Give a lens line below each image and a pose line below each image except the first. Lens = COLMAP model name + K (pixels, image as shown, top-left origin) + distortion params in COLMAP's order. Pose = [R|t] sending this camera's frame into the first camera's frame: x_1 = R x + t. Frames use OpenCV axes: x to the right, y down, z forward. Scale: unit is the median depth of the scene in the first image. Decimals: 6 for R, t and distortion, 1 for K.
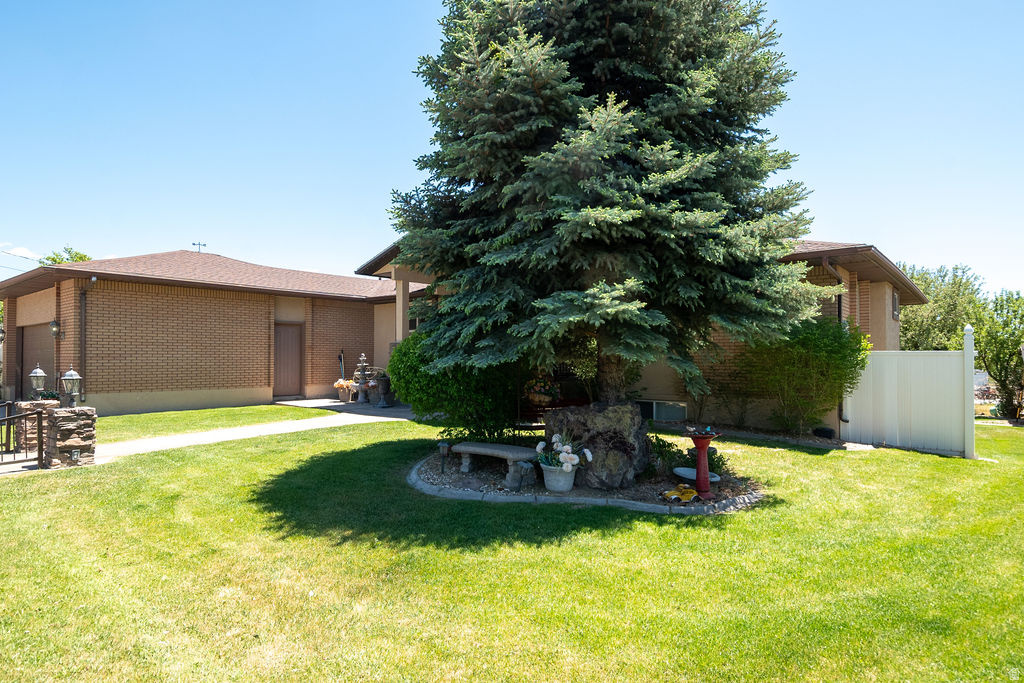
lens RADIAL K [[581.7, 0, 528.6], [0, 581.7, 345.6], [0, 0, 1]] dist [-0.013844, 0.006801]
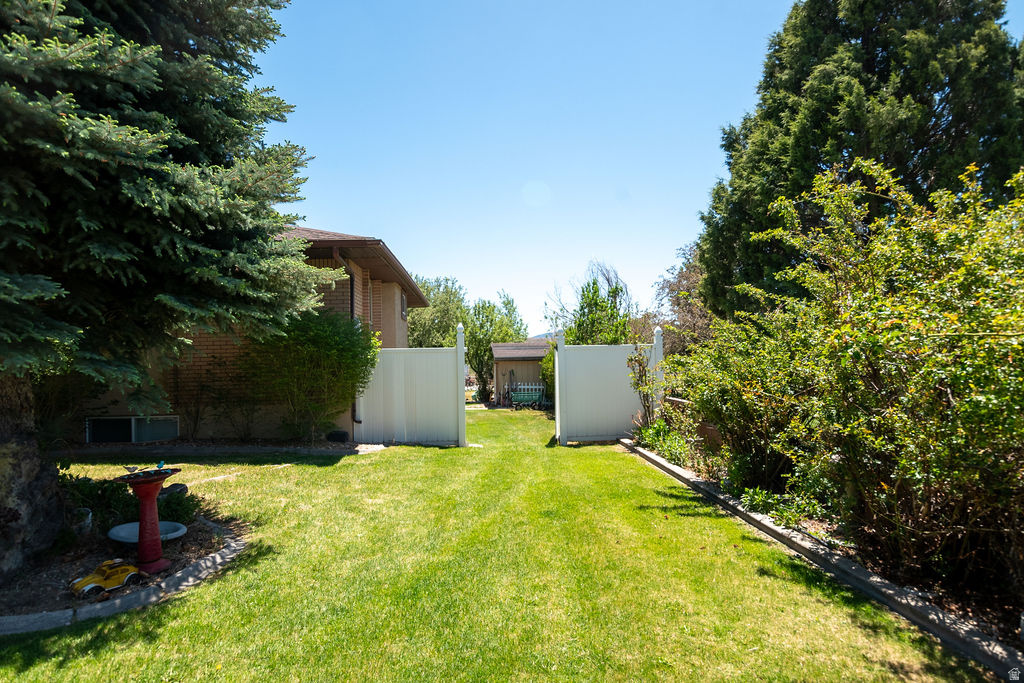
lens RADIAL K [[581.7, 0, 514.0], [0, 581.7, 343.5], [0, 0, 1]] dist [-0.013844, 0.006801]
pose [[0.732611, -0.005345, 0.680627, 0.134234], [0.007449, 0.999972, -0.000164, 0.003657], [-0.680607, 0.005190, 0.732630, 0.195546]]
